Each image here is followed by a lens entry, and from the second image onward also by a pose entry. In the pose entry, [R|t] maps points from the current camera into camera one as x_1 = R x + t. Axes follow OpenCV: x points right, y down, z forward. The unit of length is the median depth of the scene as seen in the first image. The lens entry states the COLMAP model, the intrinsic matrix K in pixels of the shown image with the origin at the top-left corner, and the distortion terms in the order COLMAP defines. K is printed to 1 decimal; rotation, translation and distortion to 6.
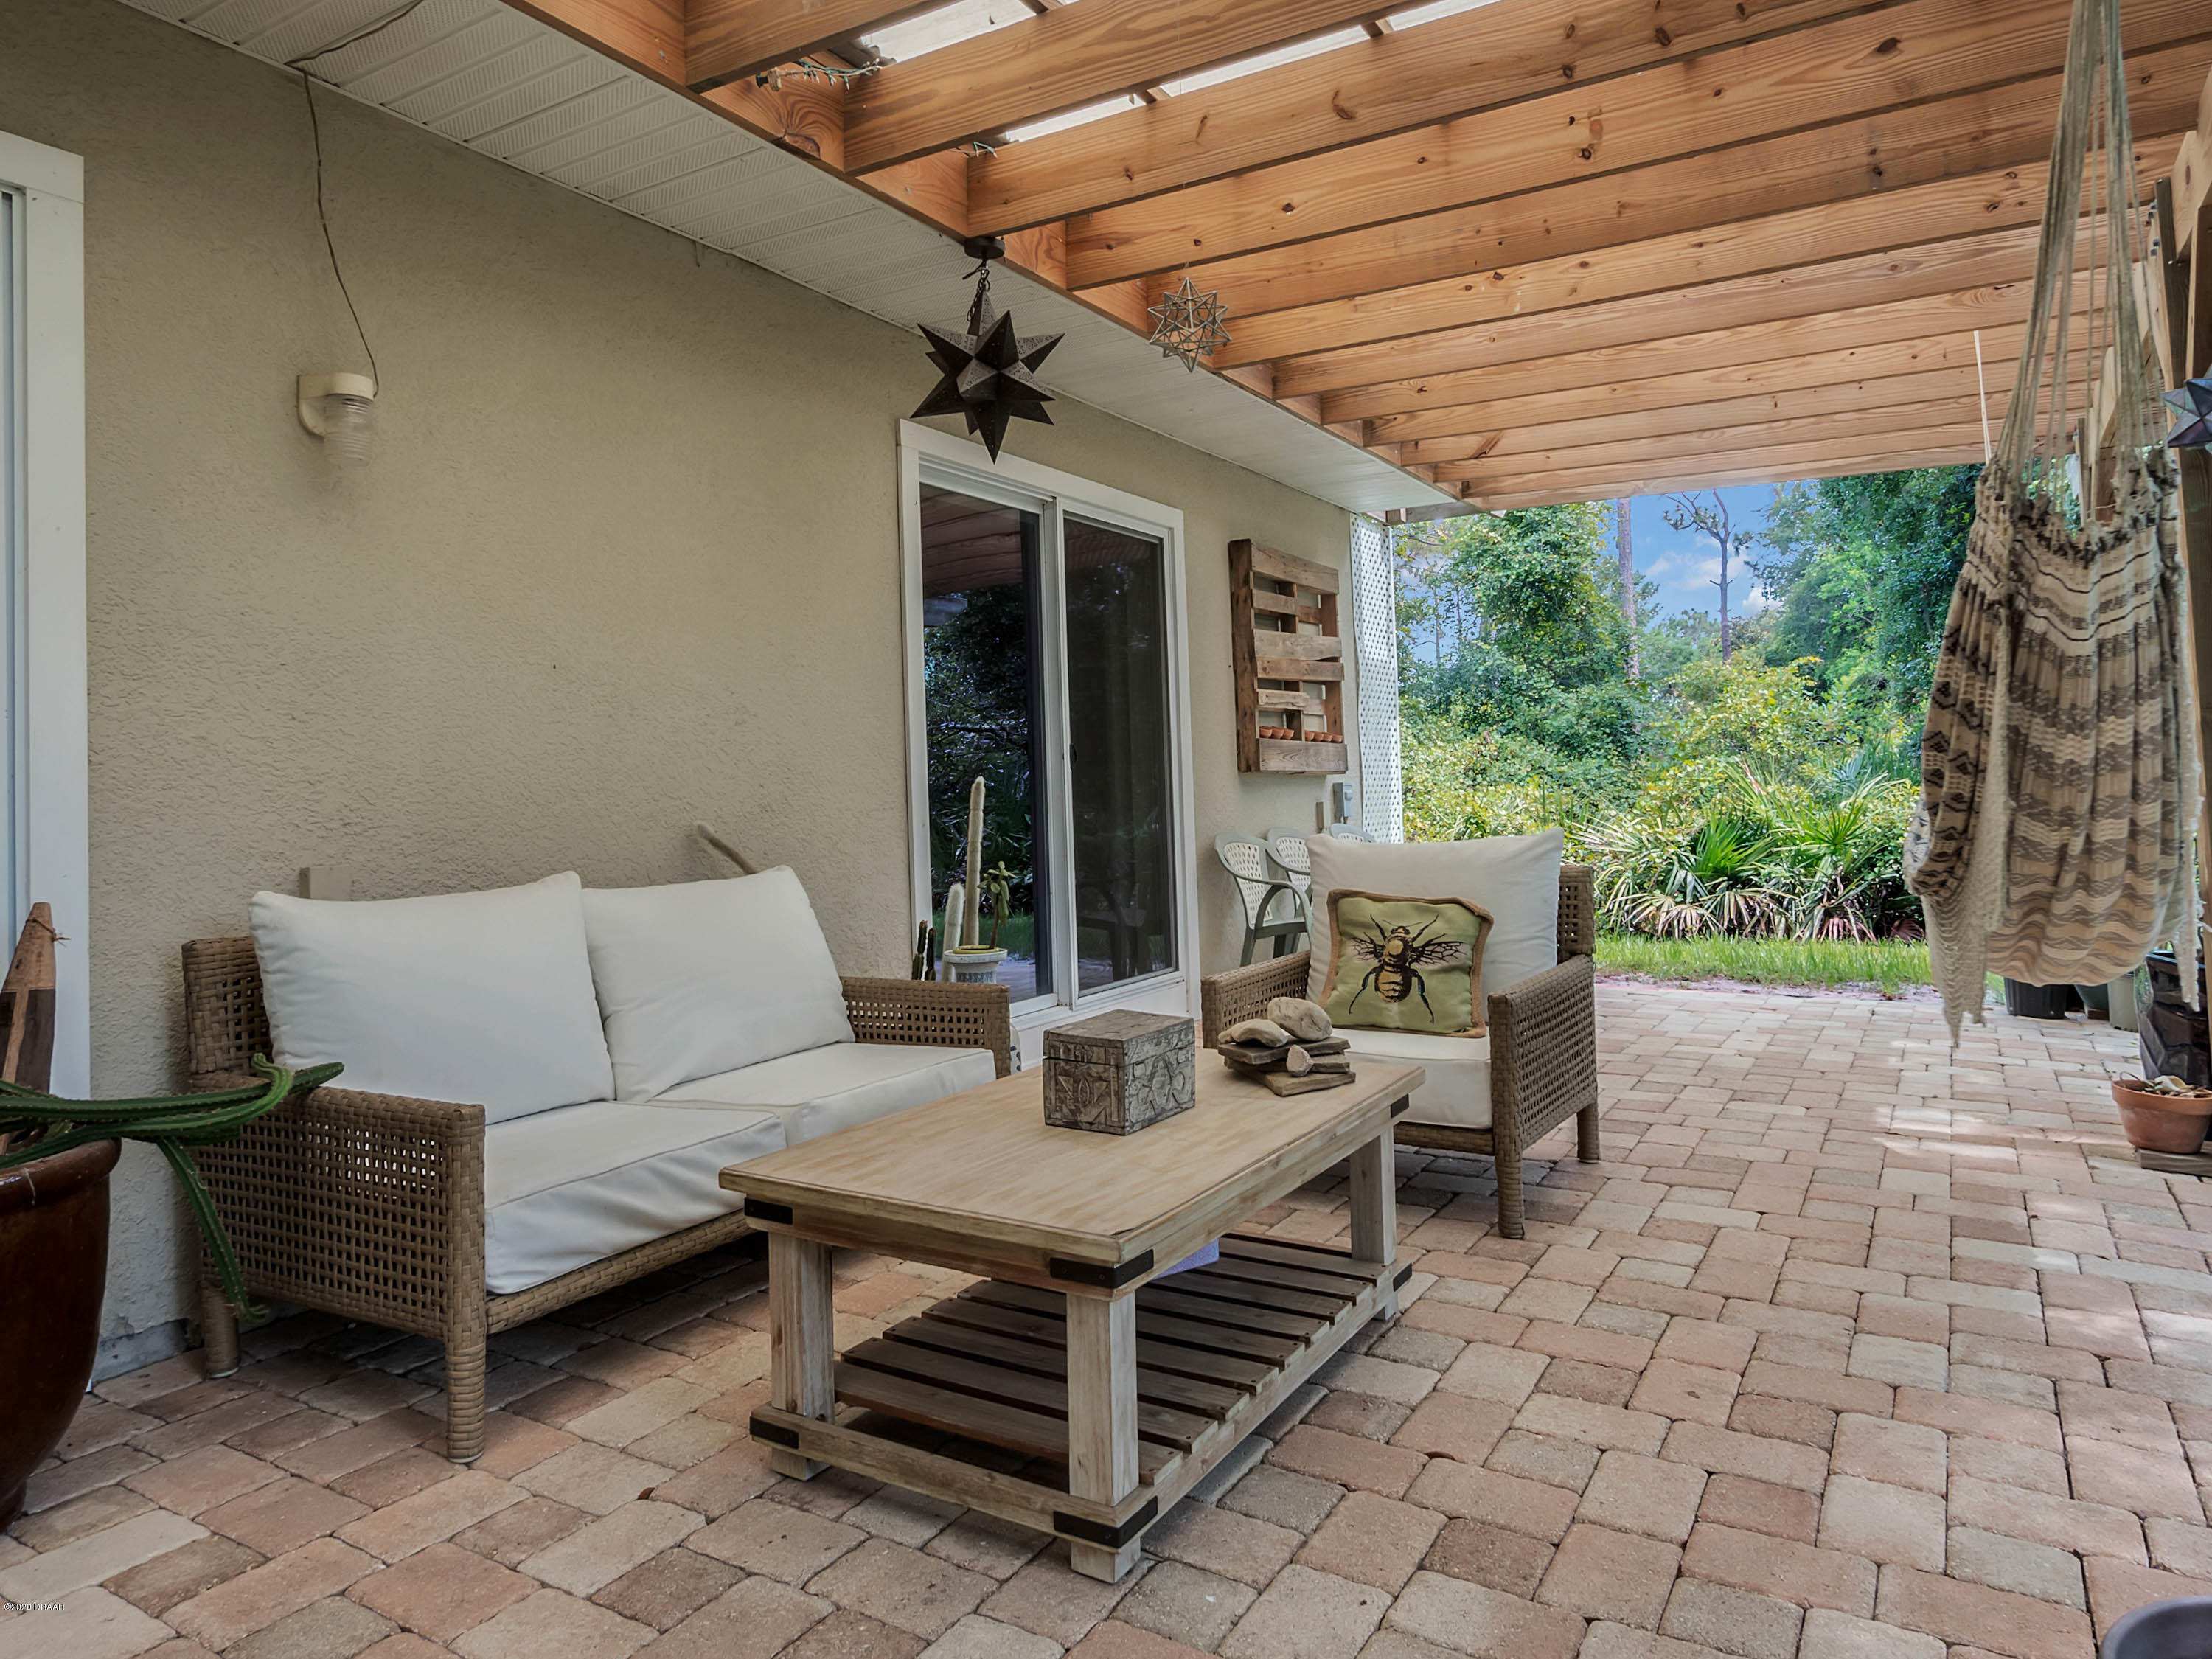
lens RADIAL K [[1395.4, 0, 1109.0], [0, 1395.4, 727.0], [0, 0, 1]] dist [0.002240, 0.000155]
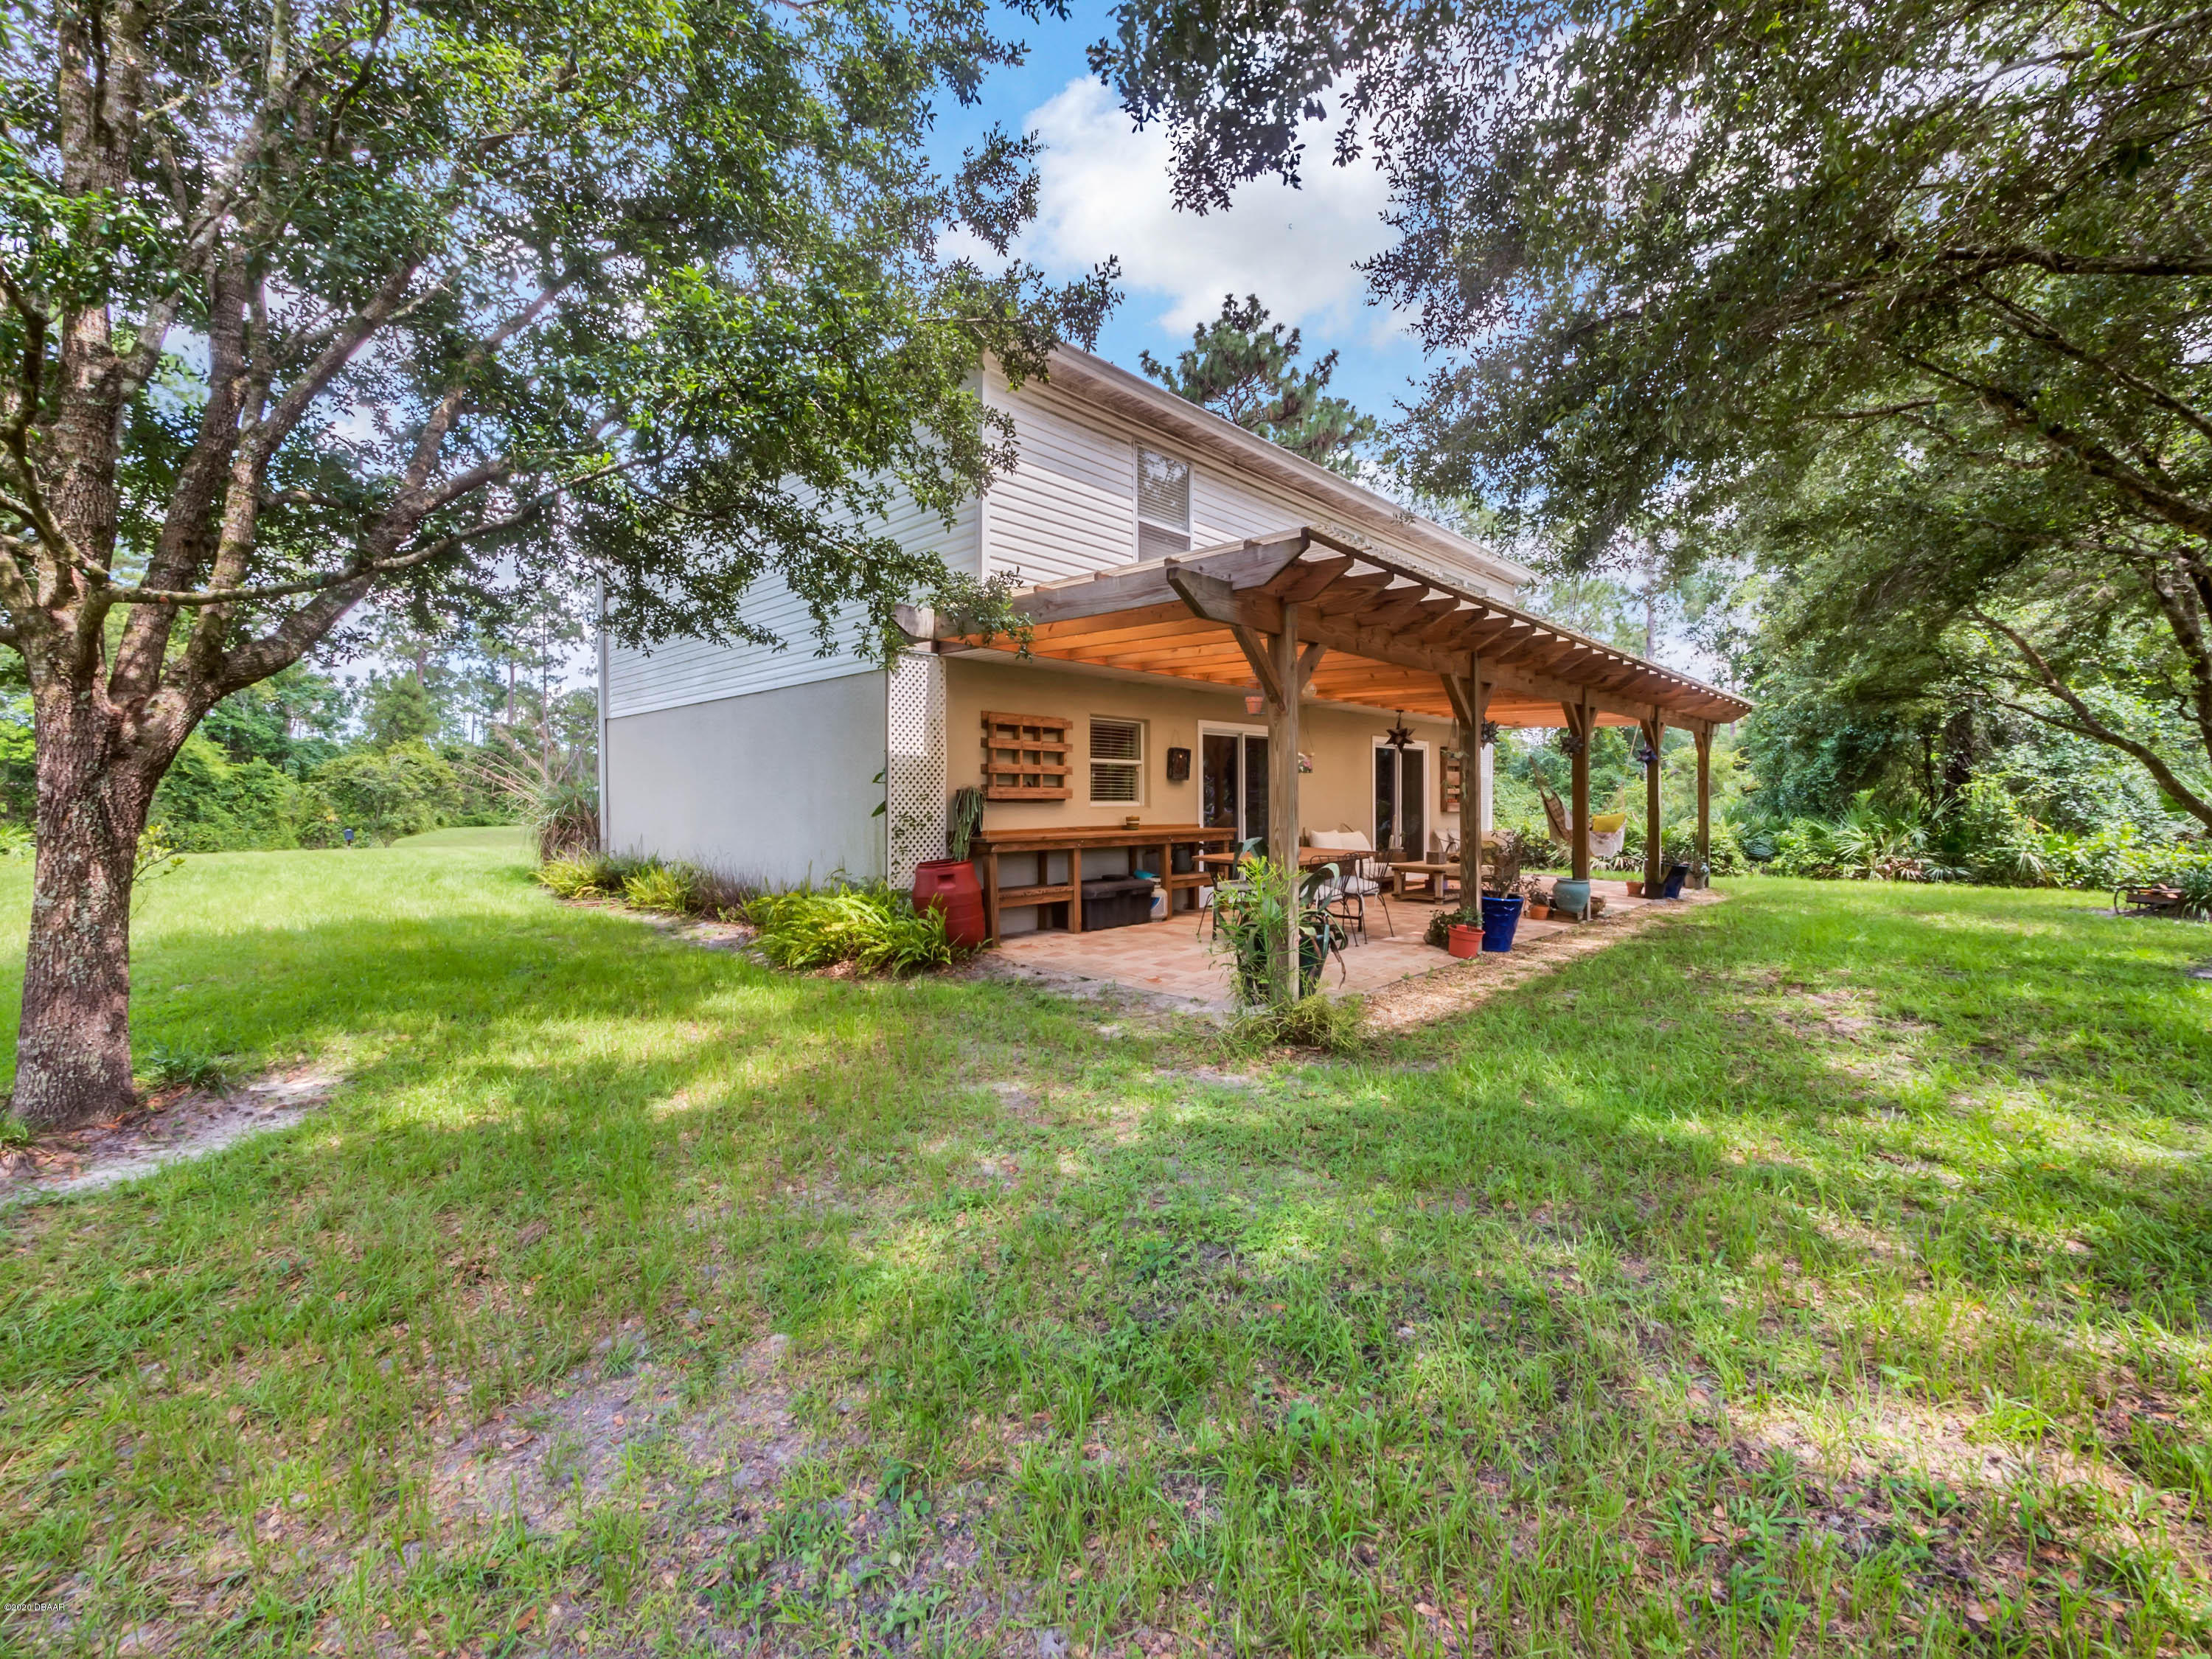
lens RADIAL K [[936.1, 0, 1098.8], [0, 936.1, 812.6], [0, 0, 1]] dist [-0.001913, -0.000417]
pose [[0.976608, 0.029640, -0.212976, -0.240468], [-0.016978, 0.997991, 0.061038, -0.091633], [0.214357, -0.055995, 0.975149, -1.453756]]
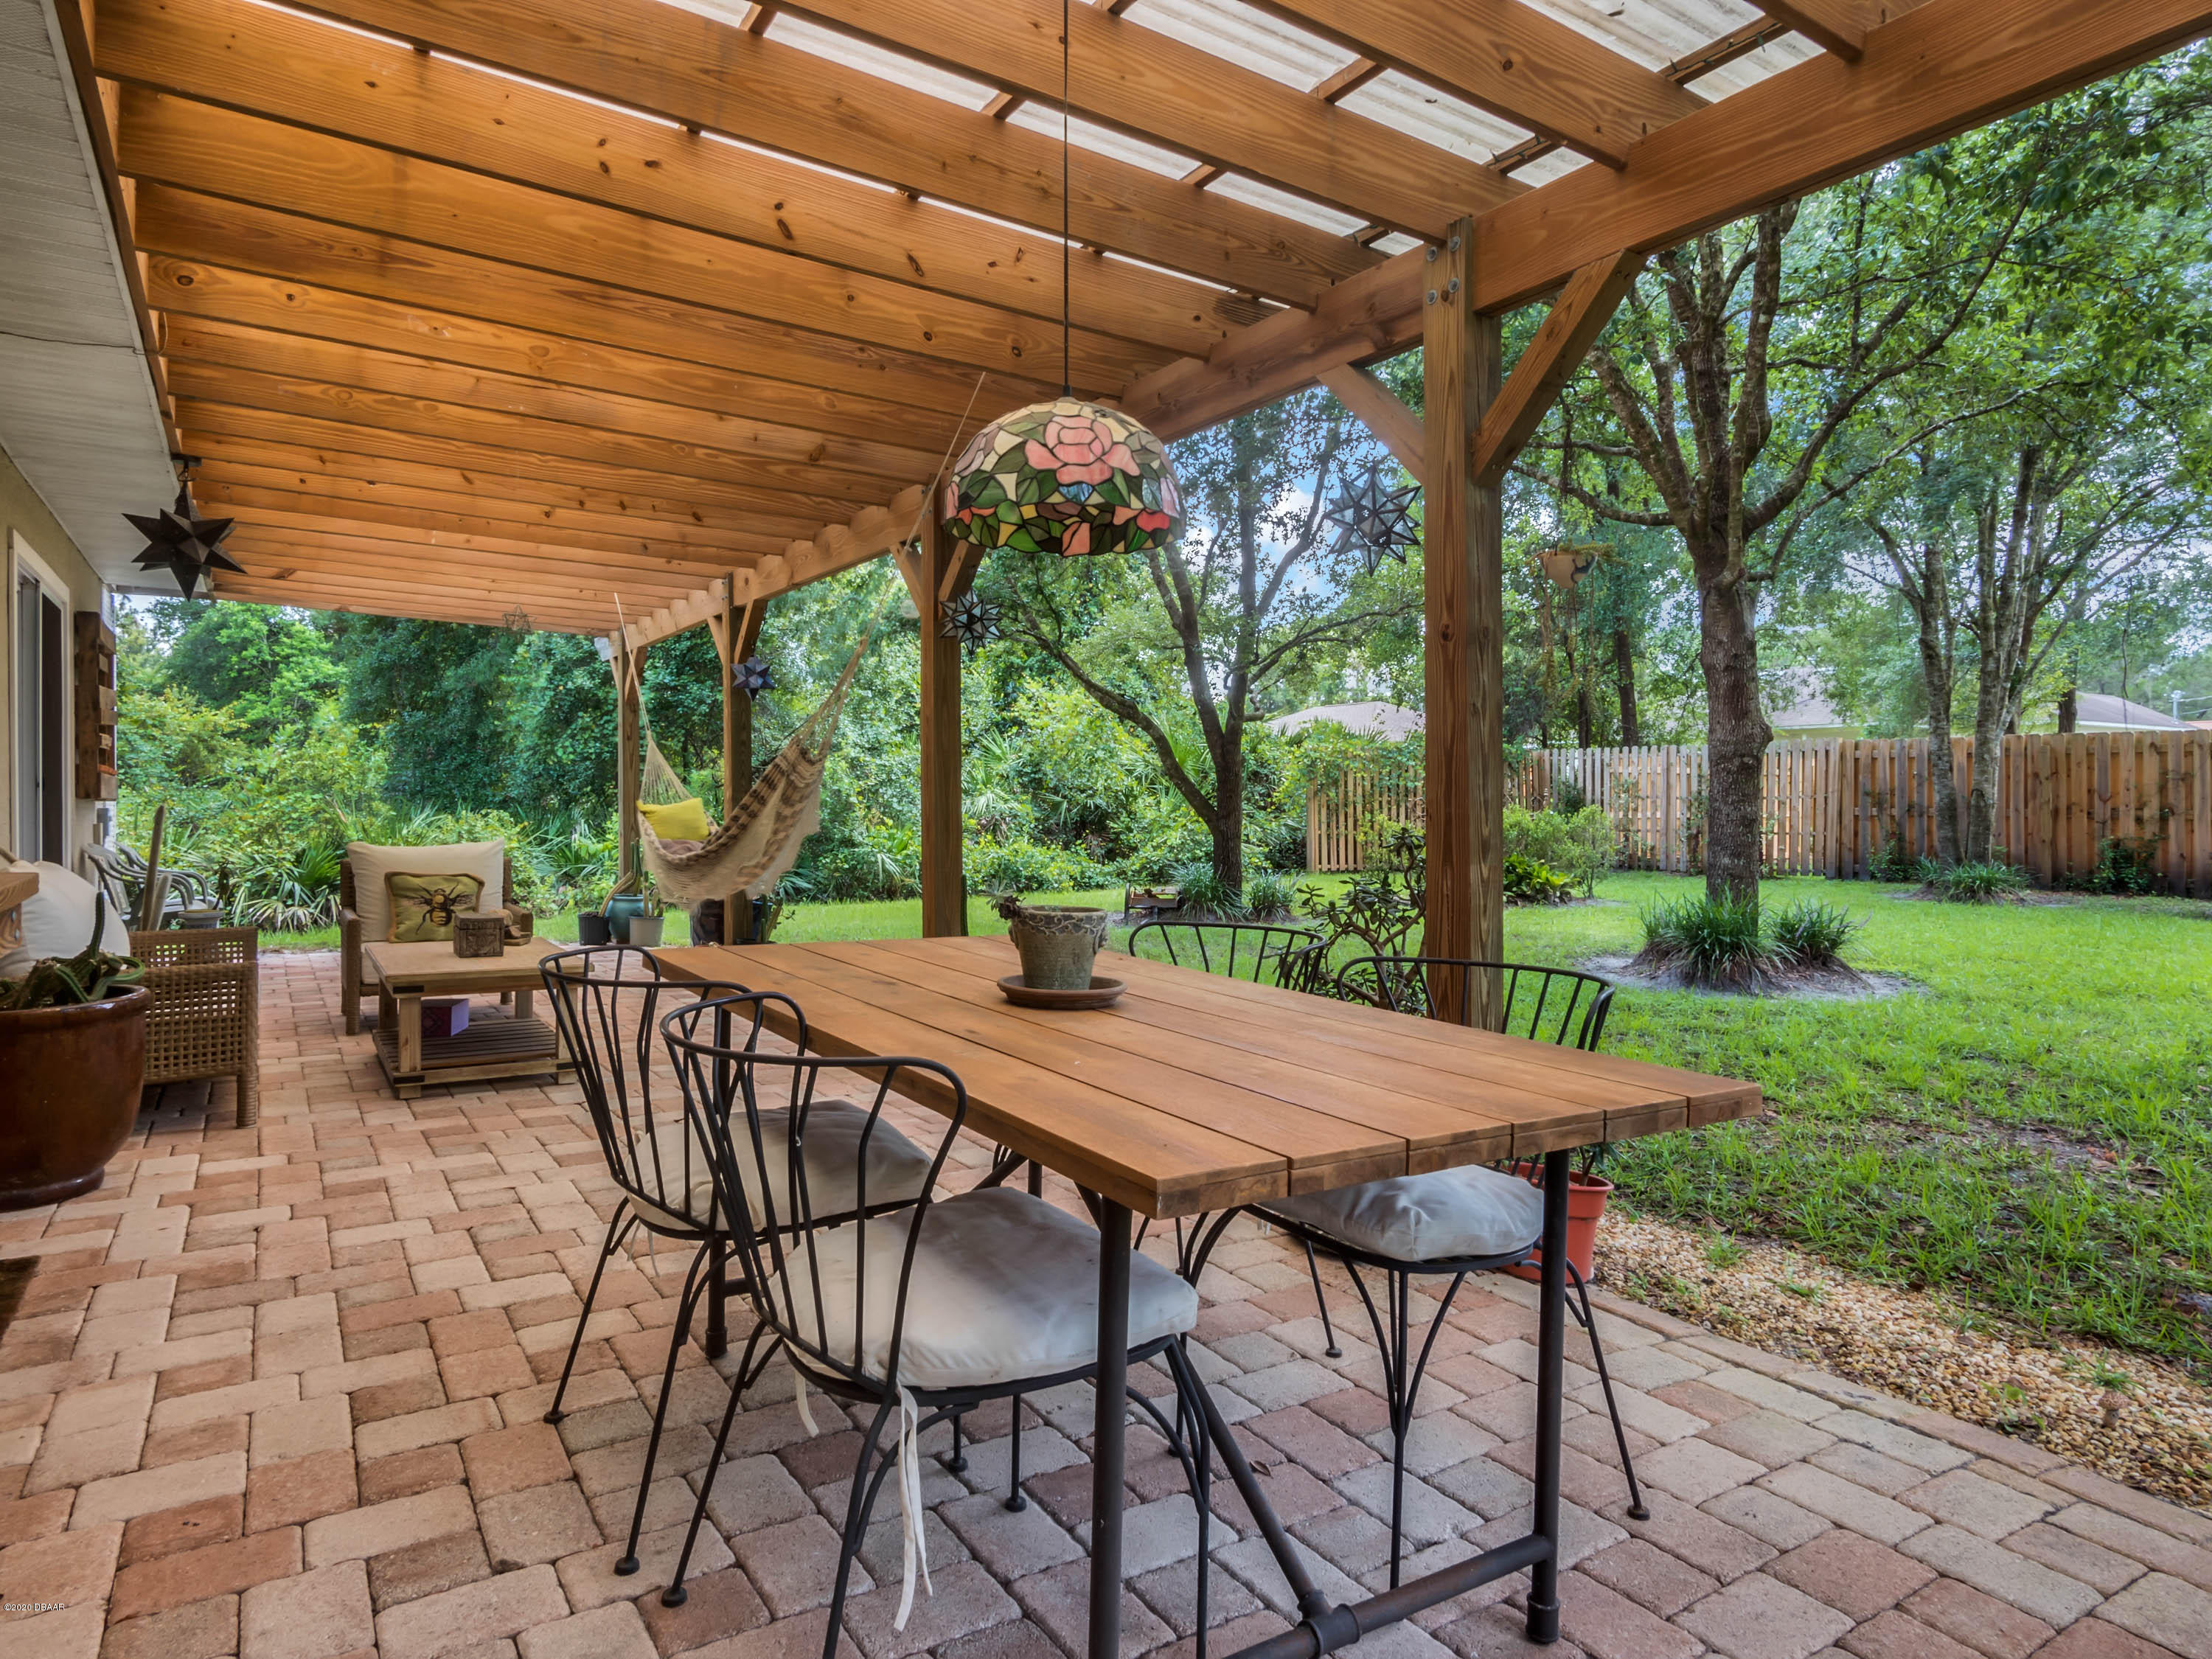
lens RADIAL K [[1312.6, 0, 1106.0], [0, 1312.6, 818.7], [0, 0, 1]] dist [0.001394, 0.003494]
pose [[0.439888, 0.019468, 0.897842, -0.529819], [-0.056012, 0.998413, 0.005793, -0.008056], [-0.896304, -0.052838, 0.440280, -0.321391]]
